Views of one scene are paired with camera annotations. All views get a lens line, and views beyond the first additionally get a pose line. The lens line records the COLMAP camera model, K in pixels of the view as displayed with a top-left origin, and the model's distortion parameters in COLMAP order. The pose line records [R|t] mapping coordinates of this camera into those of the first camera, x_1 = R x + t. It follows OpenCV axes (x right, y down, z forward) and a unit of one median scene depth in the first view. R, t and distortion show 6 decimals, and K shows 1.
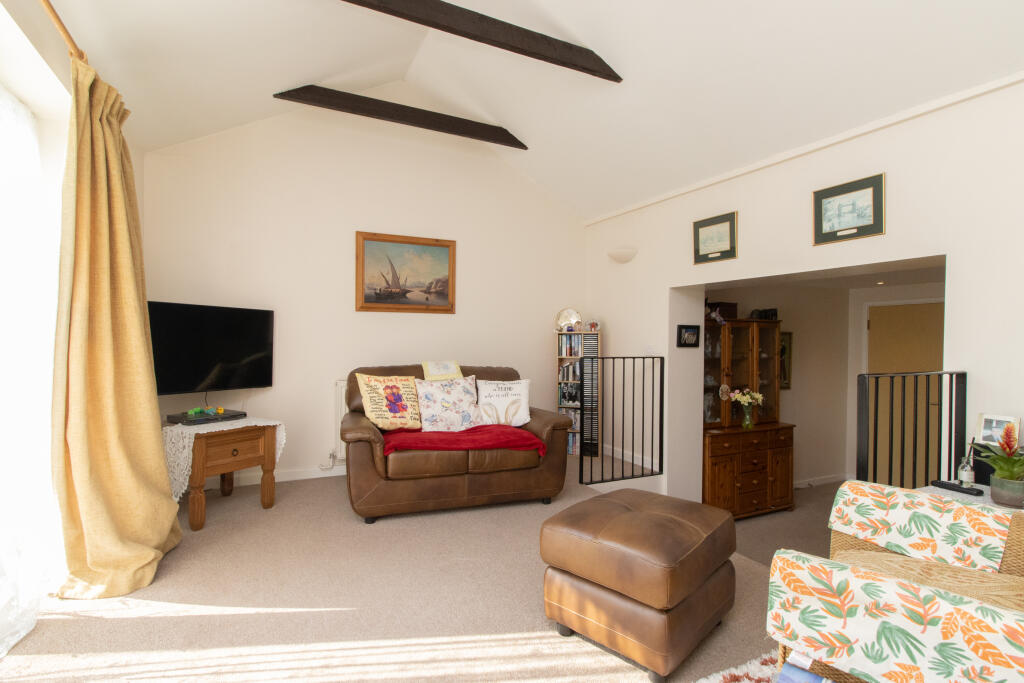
lens RADIAL K [[511.3, 0, 512.0], [0, 511.3, 341.5], [0, 0, 1]] dist [0.001347, 0.000076]
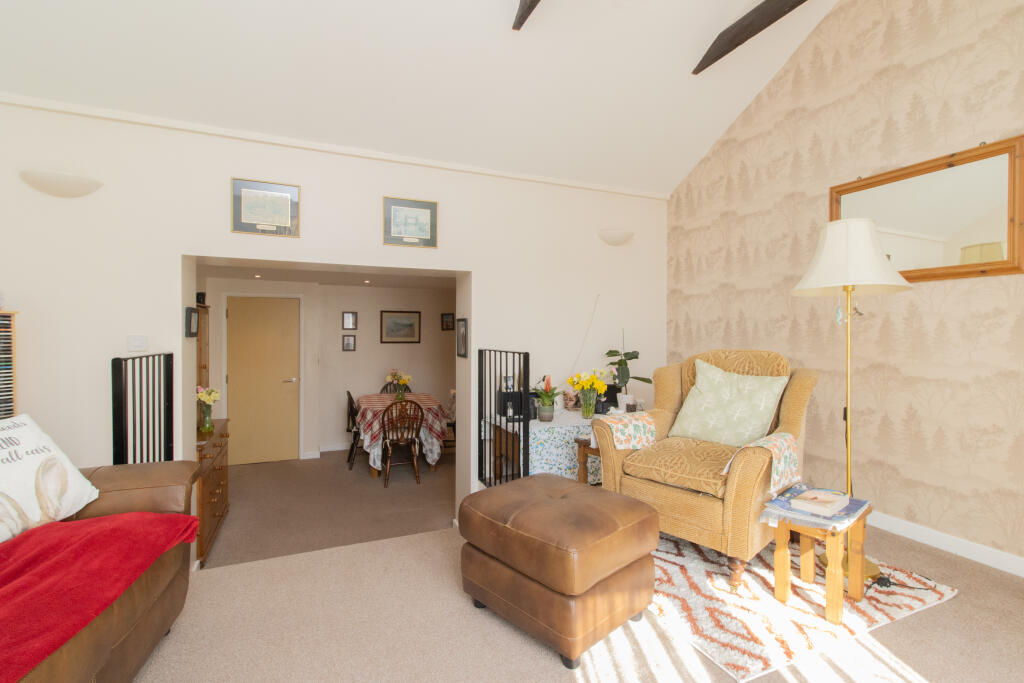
lens RADIAL K [[472.0, 0, 517.4], [0, 472.0, 348.4], [0, 0, 1]] dist [0.000996, 0.000034]
pose [[0.048932, -0.039166, 0.998034, -0.385096], [-0.001167, 0.999228, 0.039270, -0.000833], [-0.998801, -0.003086, 0.048849, 0.580540]]
